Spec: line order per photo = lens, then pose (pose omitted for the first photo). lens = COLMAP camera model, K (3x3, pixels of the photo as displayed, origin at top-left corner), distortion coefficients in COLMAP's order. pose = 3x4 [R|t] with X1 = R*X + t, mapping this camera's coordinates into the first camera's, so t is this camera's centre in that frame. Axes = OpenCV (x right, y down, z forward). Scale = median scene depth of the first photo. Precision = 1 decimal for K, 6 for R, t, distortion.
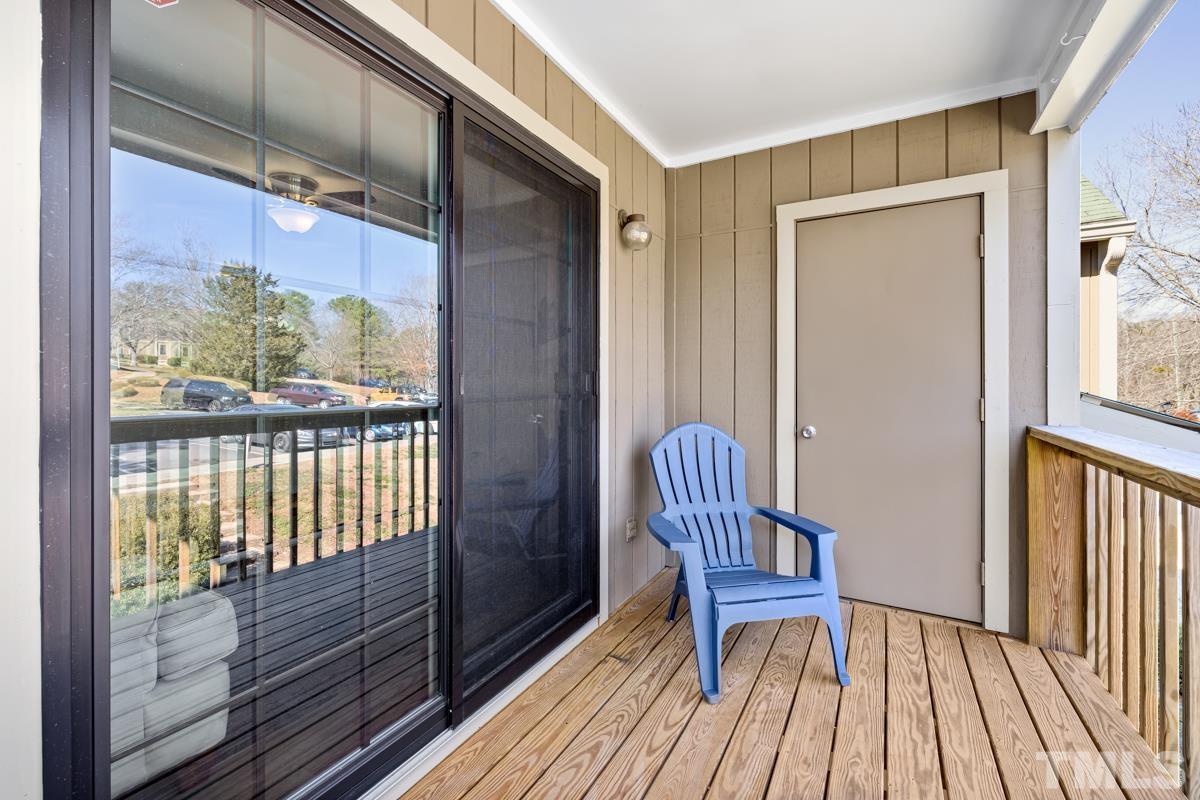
lens RADIAL K [[507.8, 0, 595.4], [0, 507.8, 389.3], [0, 0, 1]] dist [-0.001500, 0.000339]
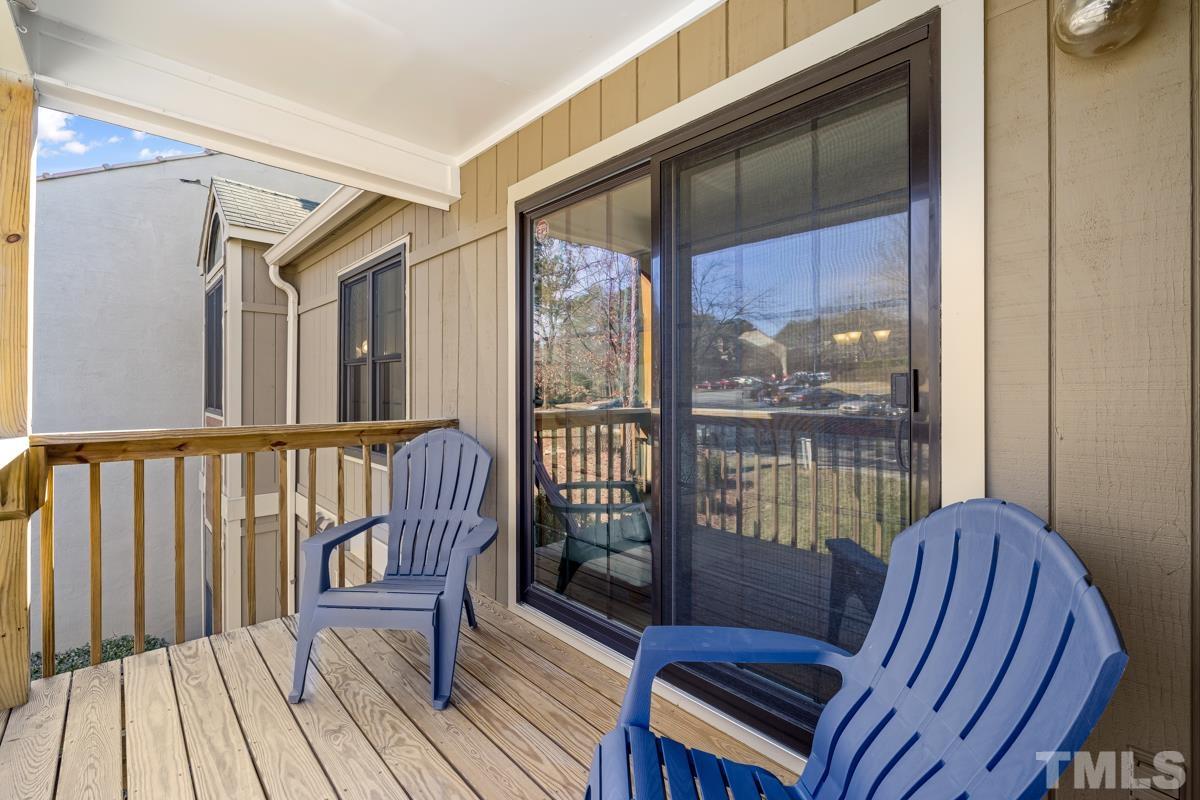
lens RADIAL K [[512.6, 0, 596.8], [0, 512.6, 381.7], [0, 0, 1]] dist [-0.001644, 0.000358]
pose [[-0.284154, -0.011527, -0.958709, 1.061079], [-0.001328, 0.999931, -0.011629, -0.008318], [0.958778, -0.002032, -0.284150, 1.387657]]
